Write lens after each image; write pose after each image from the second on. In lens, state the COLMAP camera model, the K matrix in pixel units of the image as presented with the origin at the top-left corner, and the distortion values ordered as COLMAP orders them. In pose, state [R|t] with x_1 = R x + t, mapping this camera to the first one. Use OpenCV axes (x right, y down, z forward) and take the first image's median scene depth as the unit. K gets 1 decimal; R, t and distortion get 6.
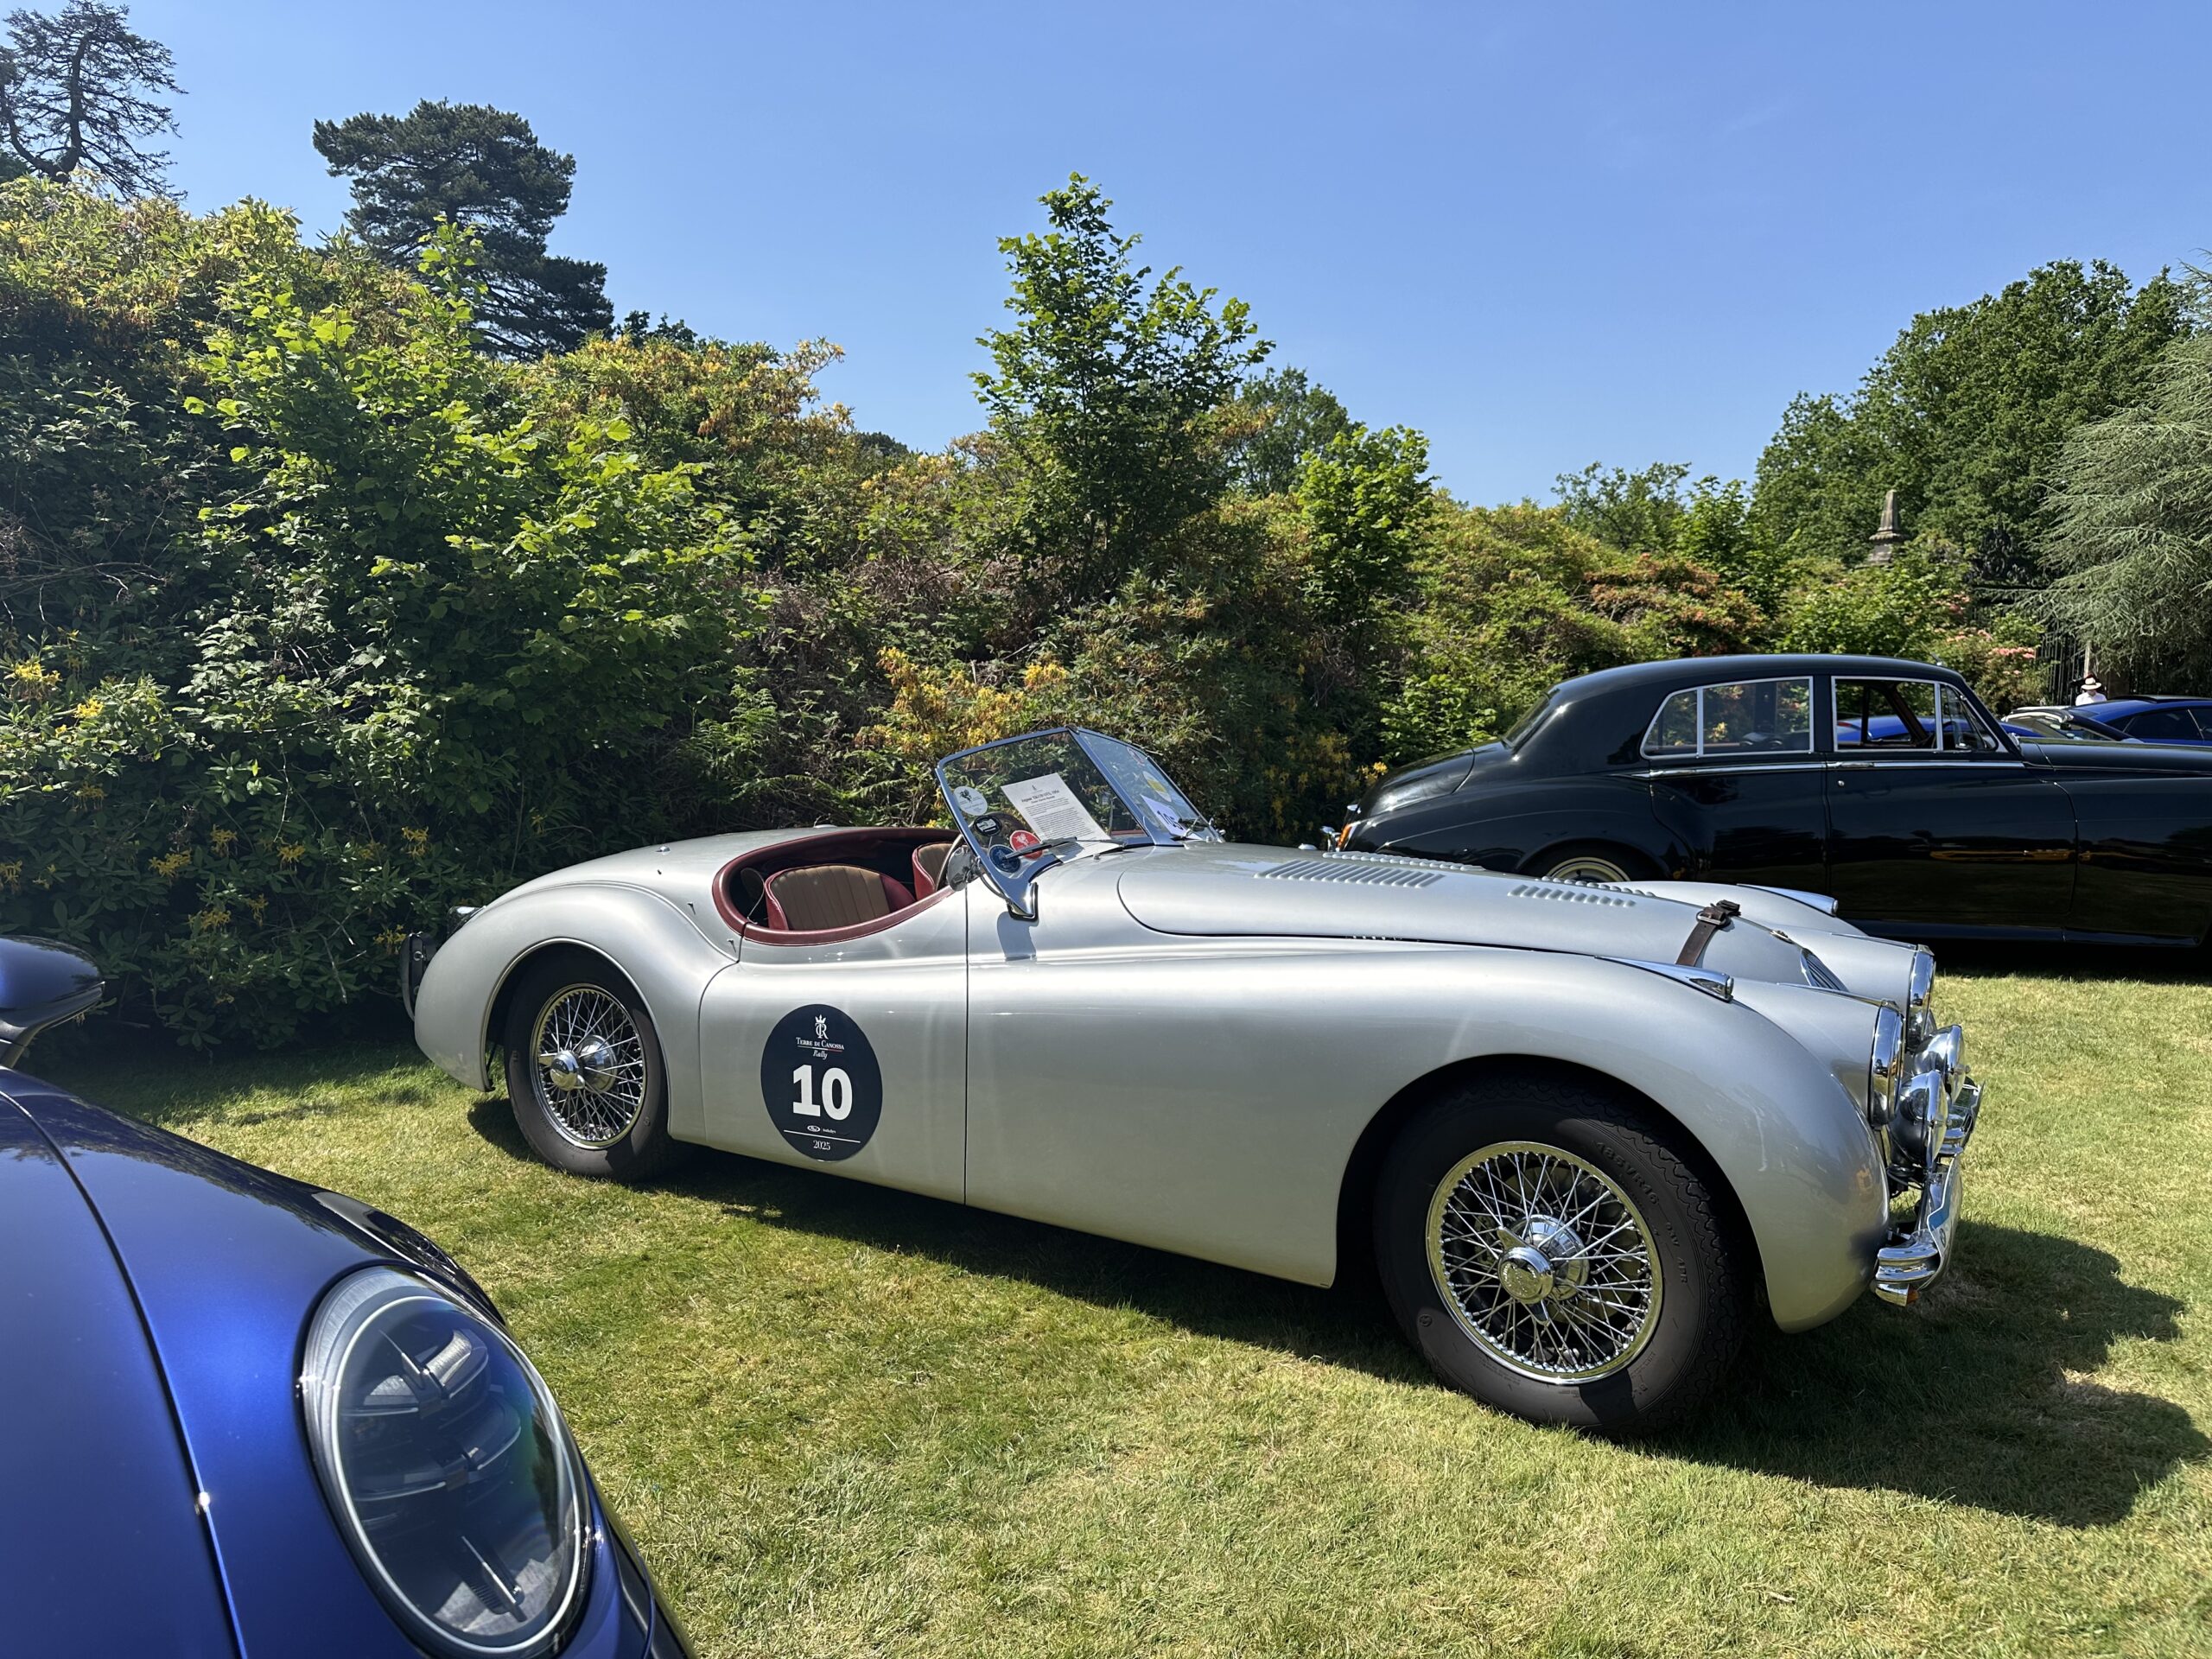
lens RADIAL K [[1561.9, 0, 1102.9], [0, 1561.9, 824.6], [0, 0, 1]] dist [0.039997, -0.047883]
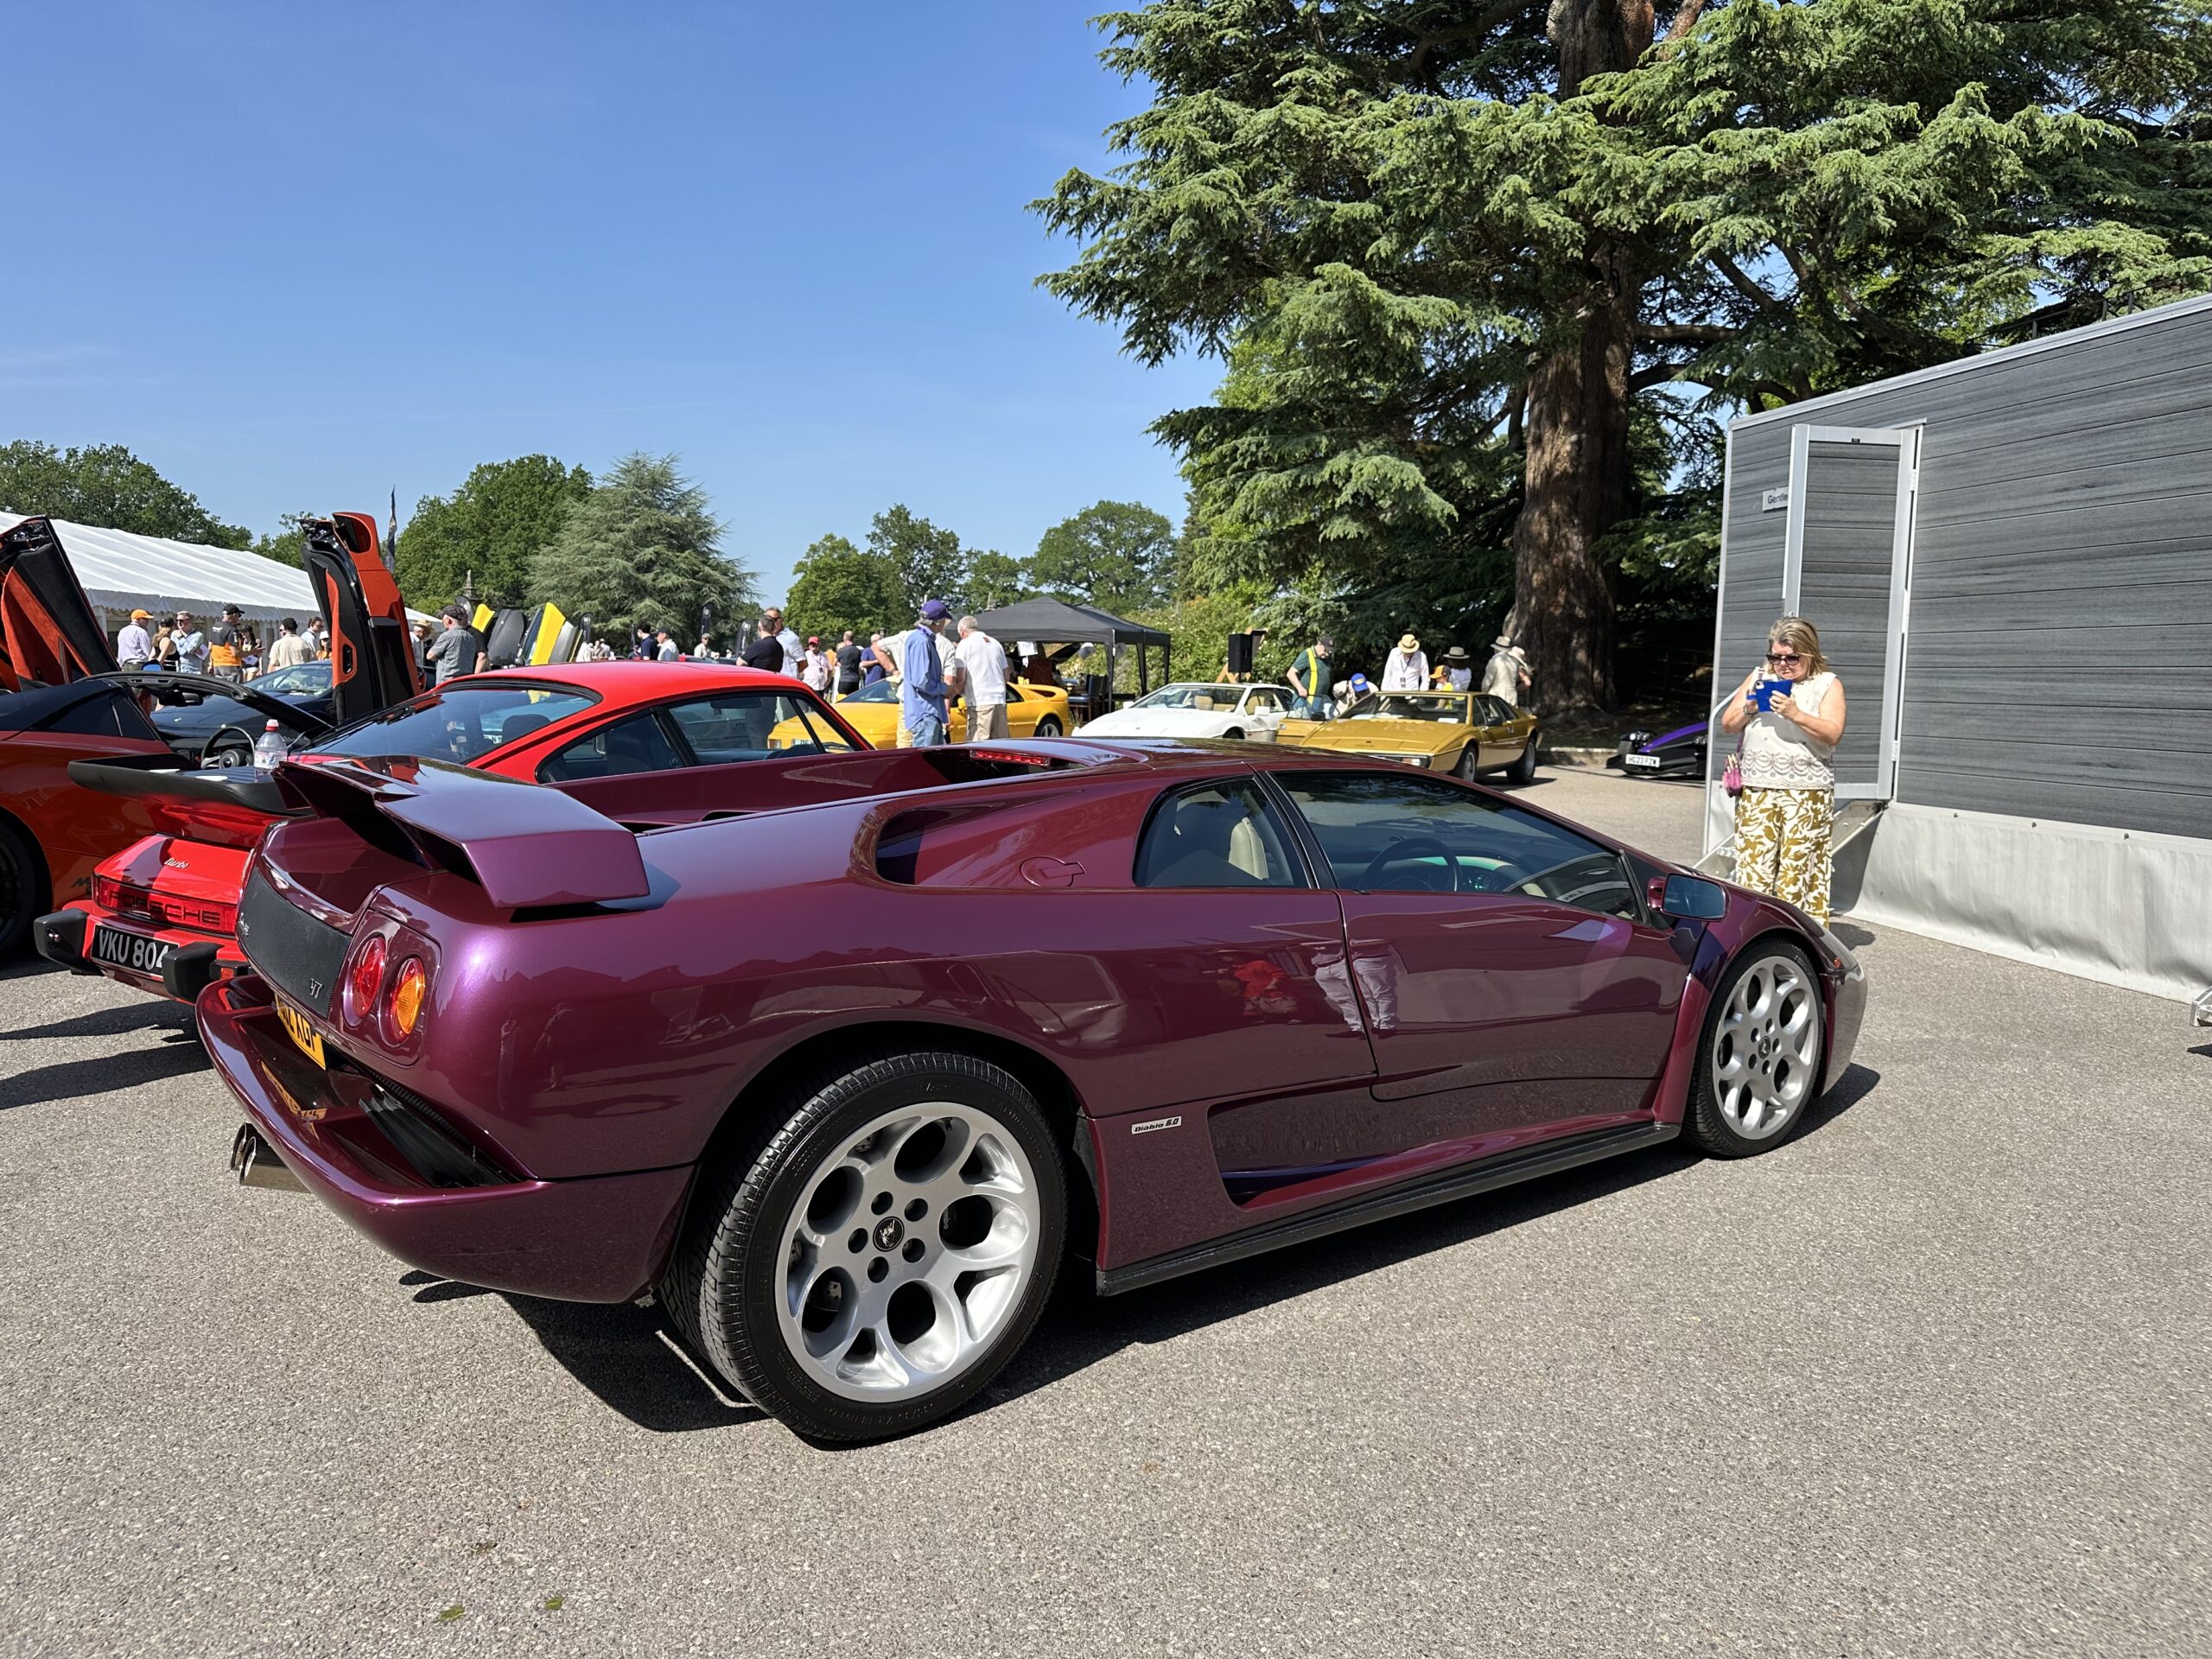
lens RADIAL K [[1561.9, 0, 1128.3], [0, 1561.9, 851.0], [0, 0, 1]] dist [0.039997, -0.047883]
pose [[0.666508, -0.081823, 0.740994, -0.497048], [0.046278, 0.996583, 0.068420, 0.084084], [-0.744060, -0.011311, 0.668017, -1.044949]]
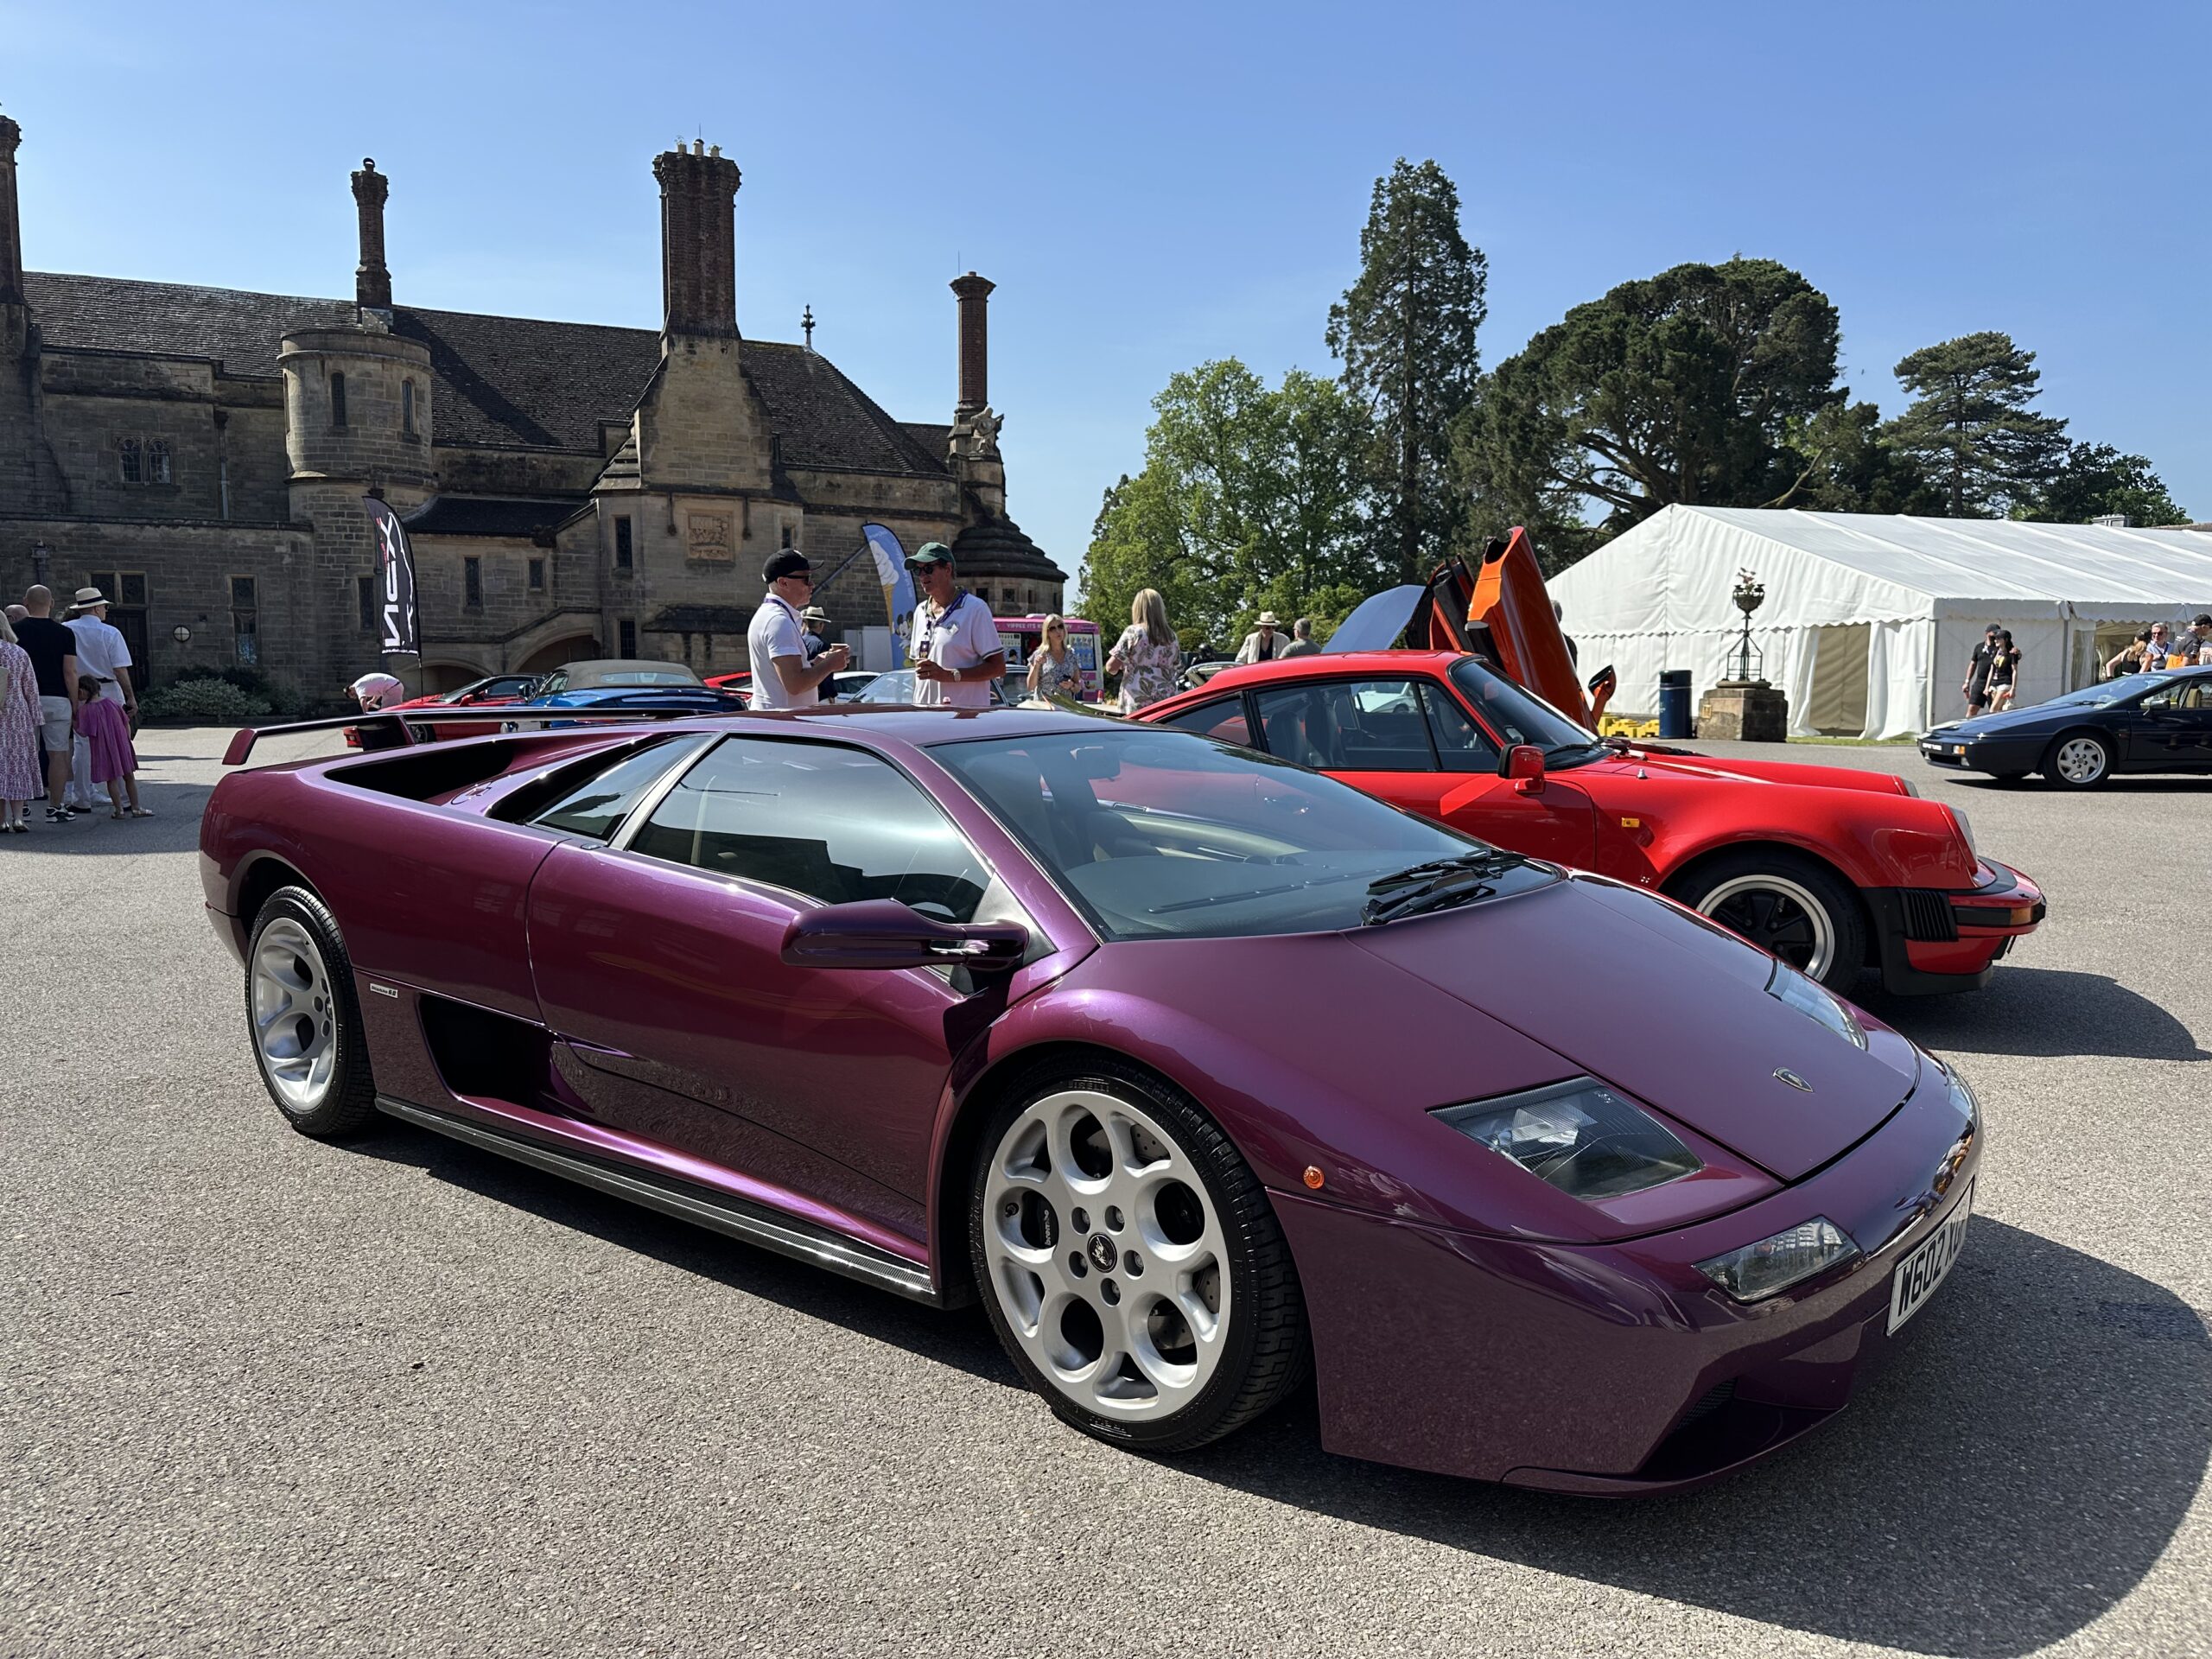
lens RADIAL K [[1561.9, 0, 1096.0], [0, 1561.9, 848.9], [0, 0, 1]] dist [0.039997, -0.047883]
pose [[0.879074, 0.043982, -0.474653, -0.415887], [-0.030433, 0.998881, 0.036196, 0.087103], [0.475714, -0.017374, 0.879429, -1.053118]]
